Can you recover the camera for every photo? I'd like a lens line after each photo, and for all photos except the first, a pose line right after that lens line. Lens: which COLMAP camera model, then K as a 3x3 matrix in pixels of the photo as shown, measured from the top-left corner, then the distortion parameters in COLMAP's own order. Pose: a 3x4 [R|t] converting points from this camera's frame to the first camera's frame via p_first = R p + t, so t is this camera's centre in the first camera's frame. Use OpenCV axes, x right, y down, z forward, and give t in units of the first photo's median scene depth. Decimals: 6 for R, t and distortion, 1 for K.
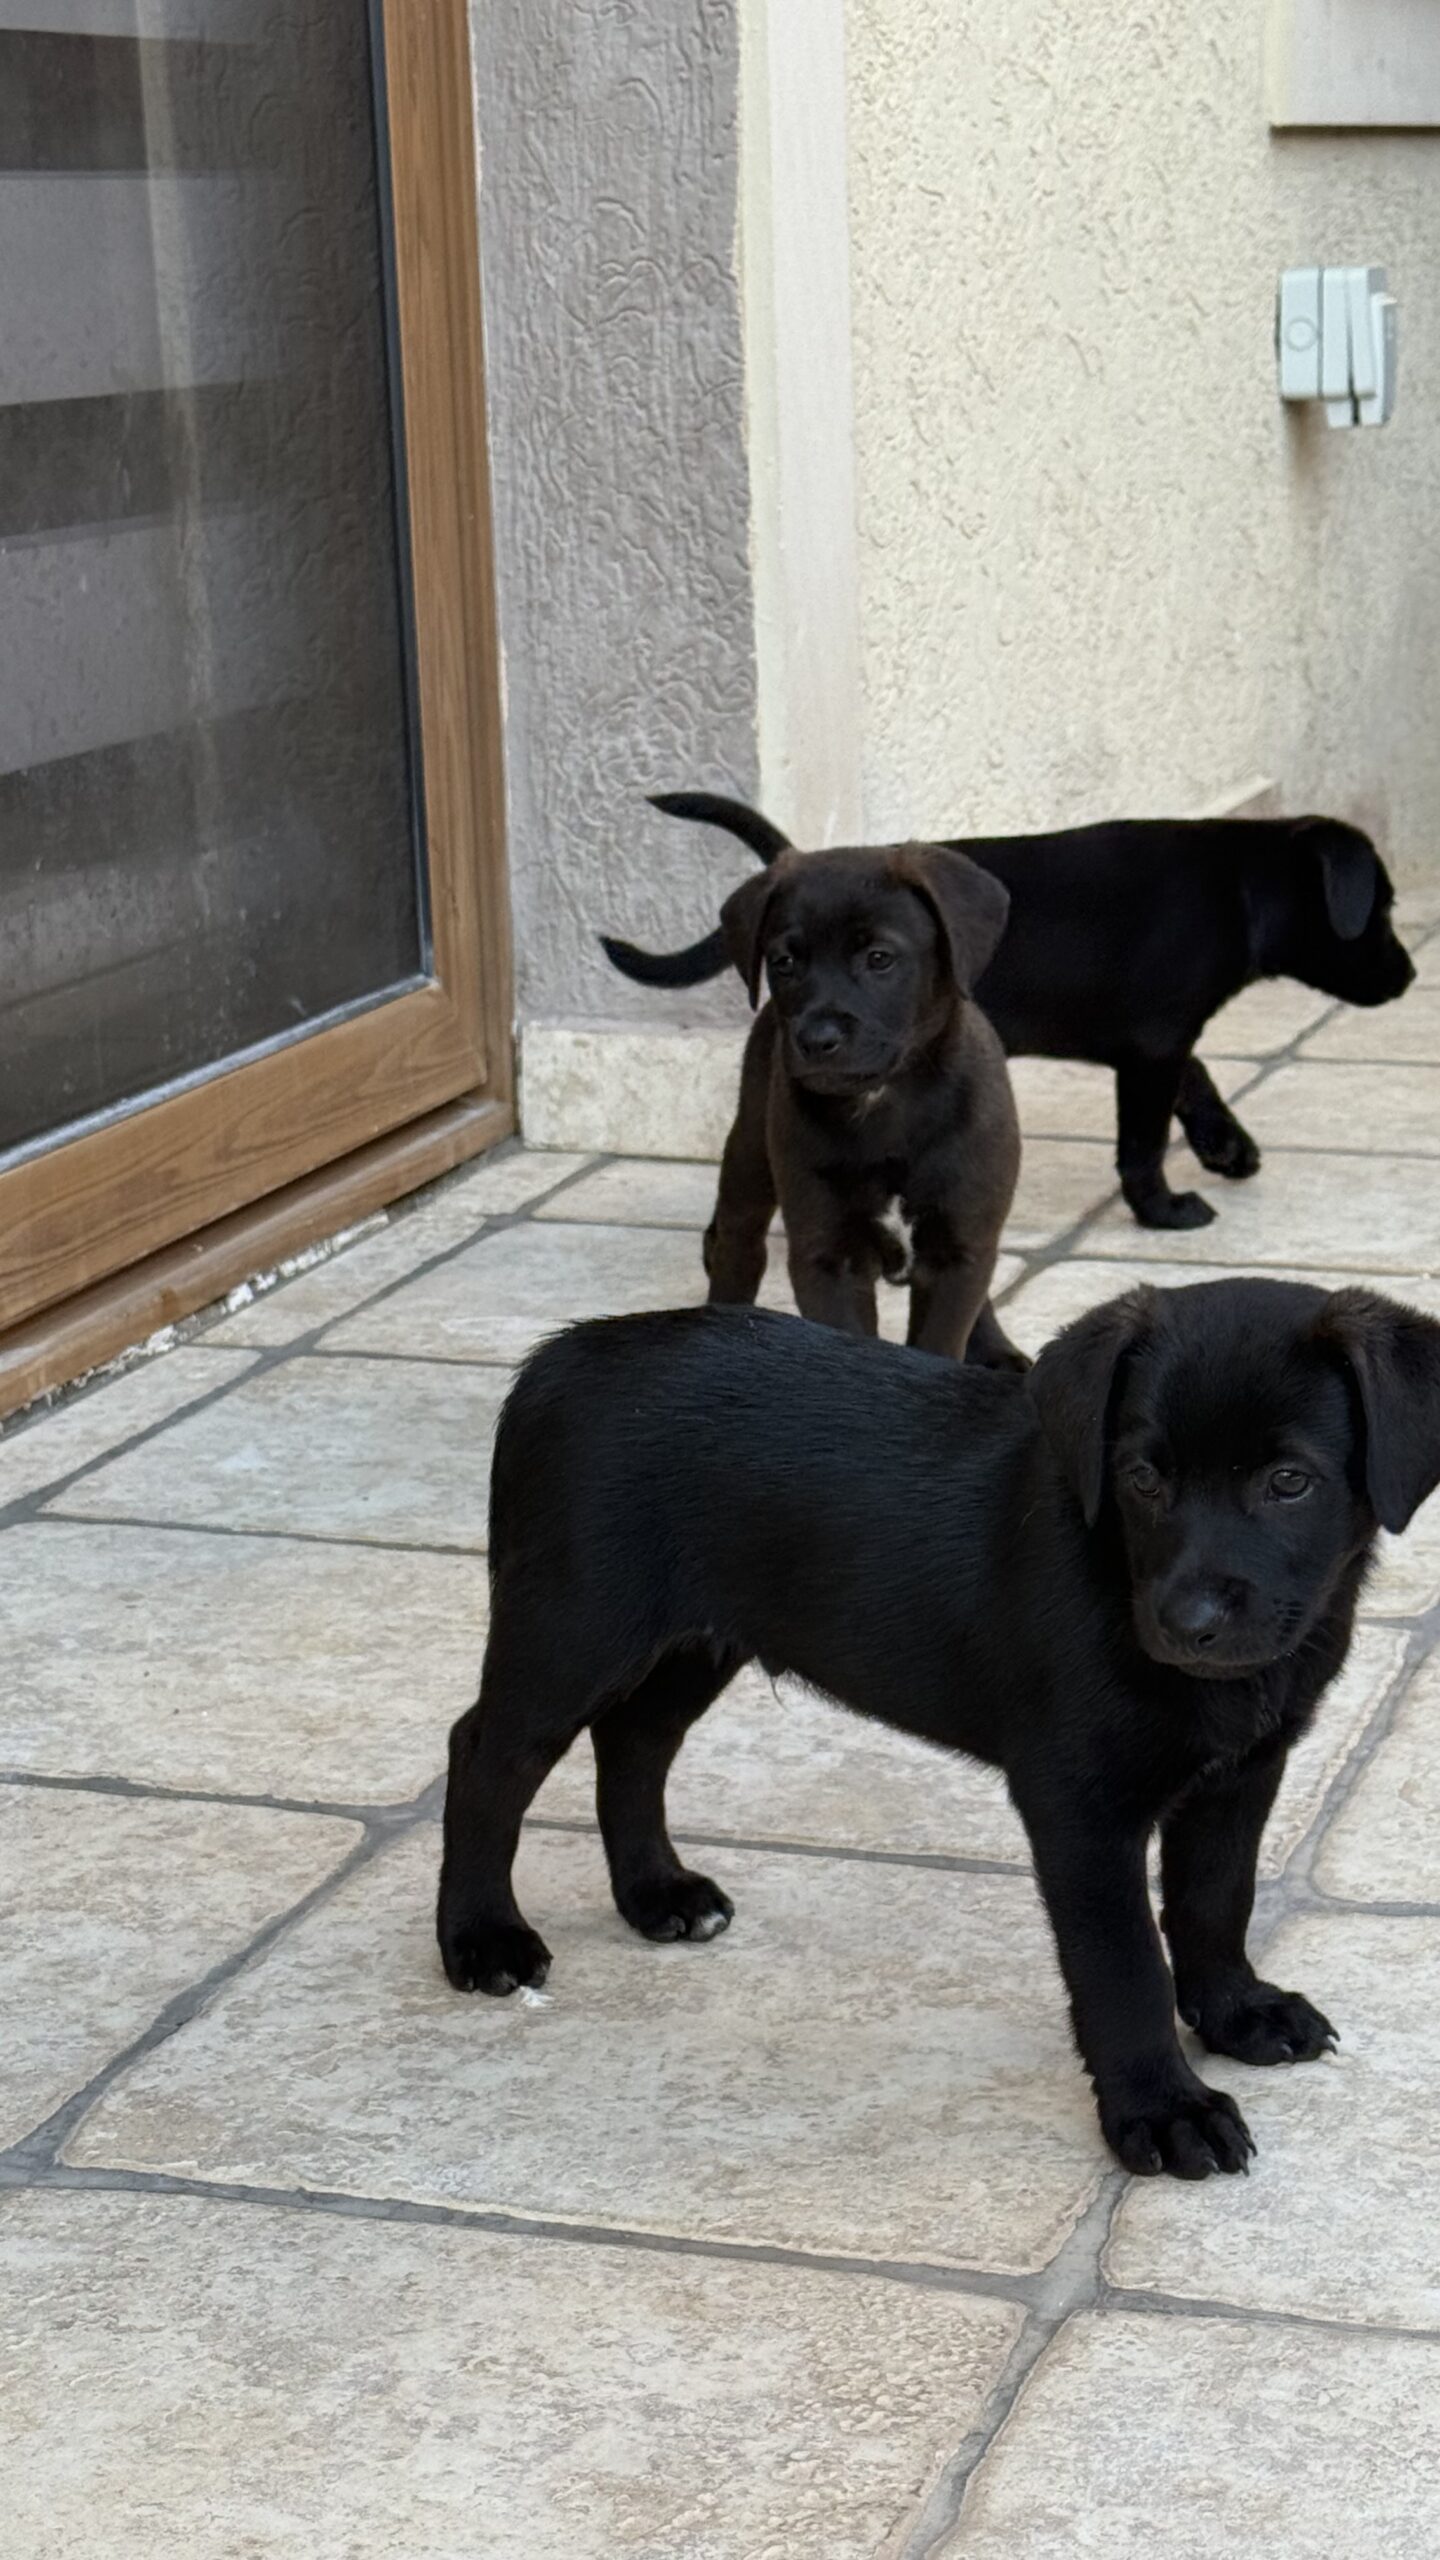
lens RADIAL K [[4594.5, 0, 720.8], [0, 4594.5, 1280.5], [0, 0, 1]] dist [0.063656, 0.000000]
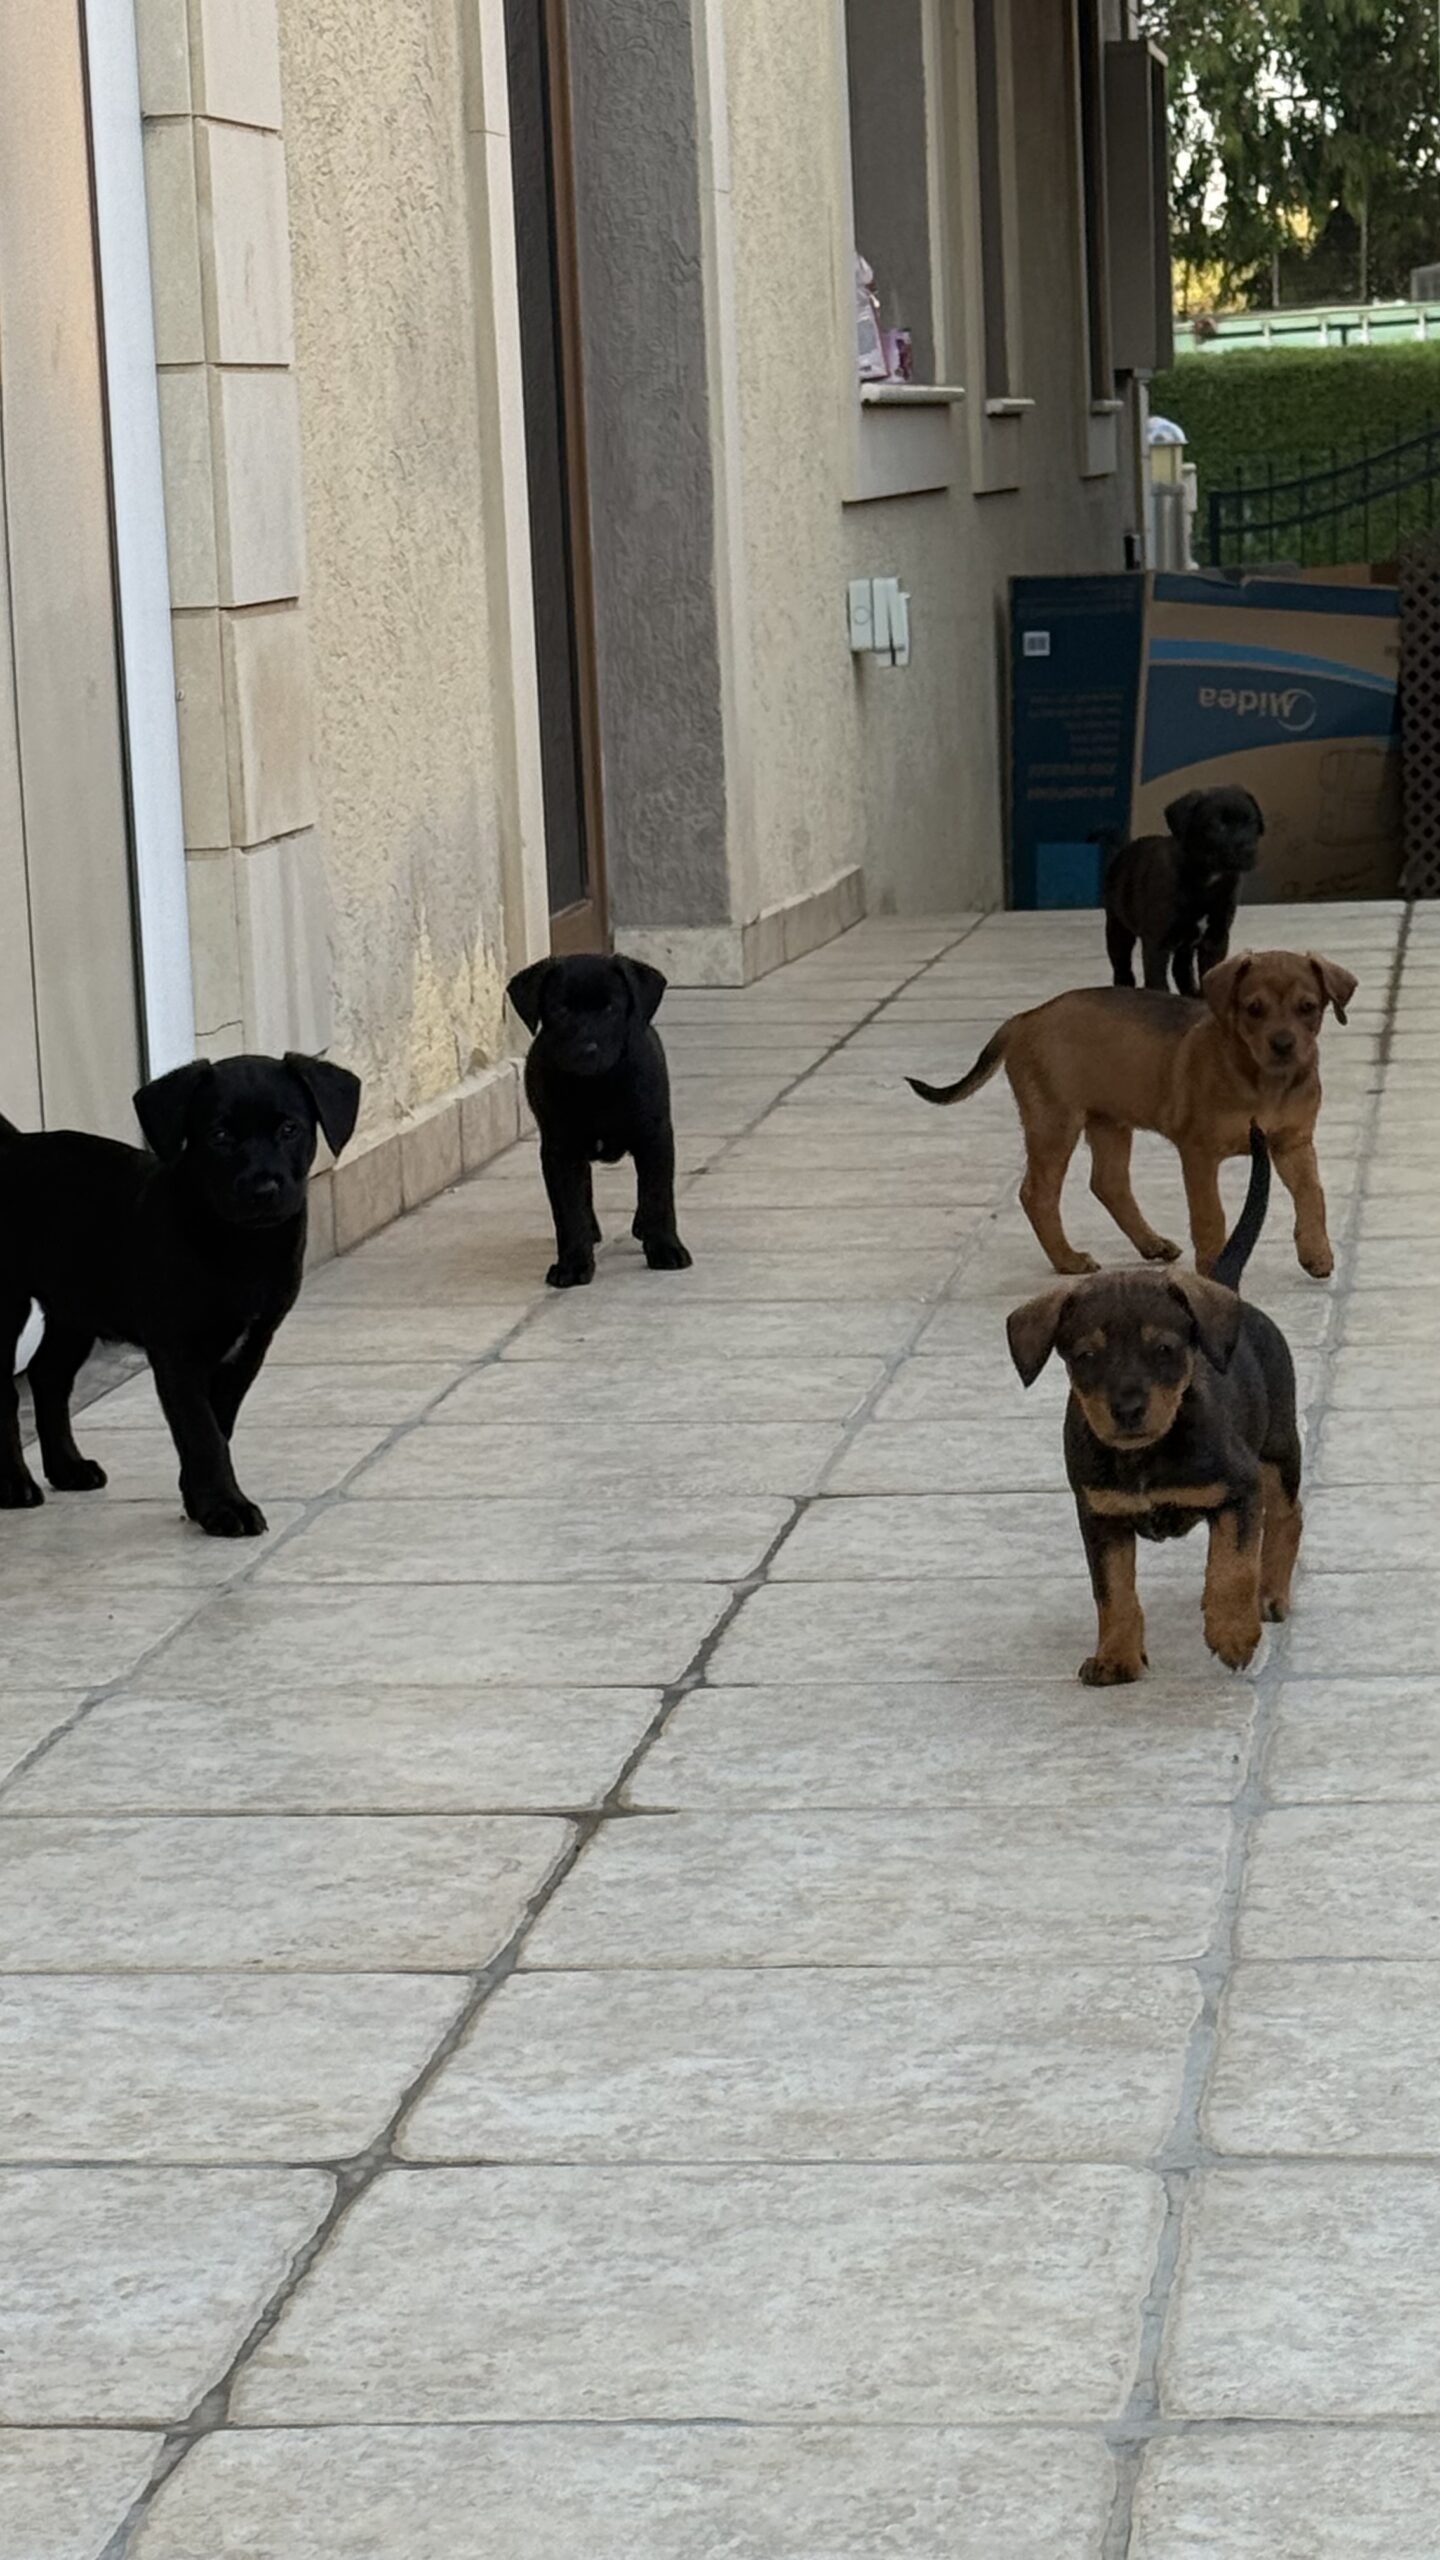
lens RADIAL K [[6147.4, 0, 720.3], [0, 6147.4, 1280.2], [0, 0, 1]] dist [-0.039351, 0.000000]
pose [[0.980637, -0.041456, 0.191396, -0.554153], [0.061014, 0.993369, -0.097448, 0.392482], [-0.186087, 0.107239, 0.976663, -1.808180]]
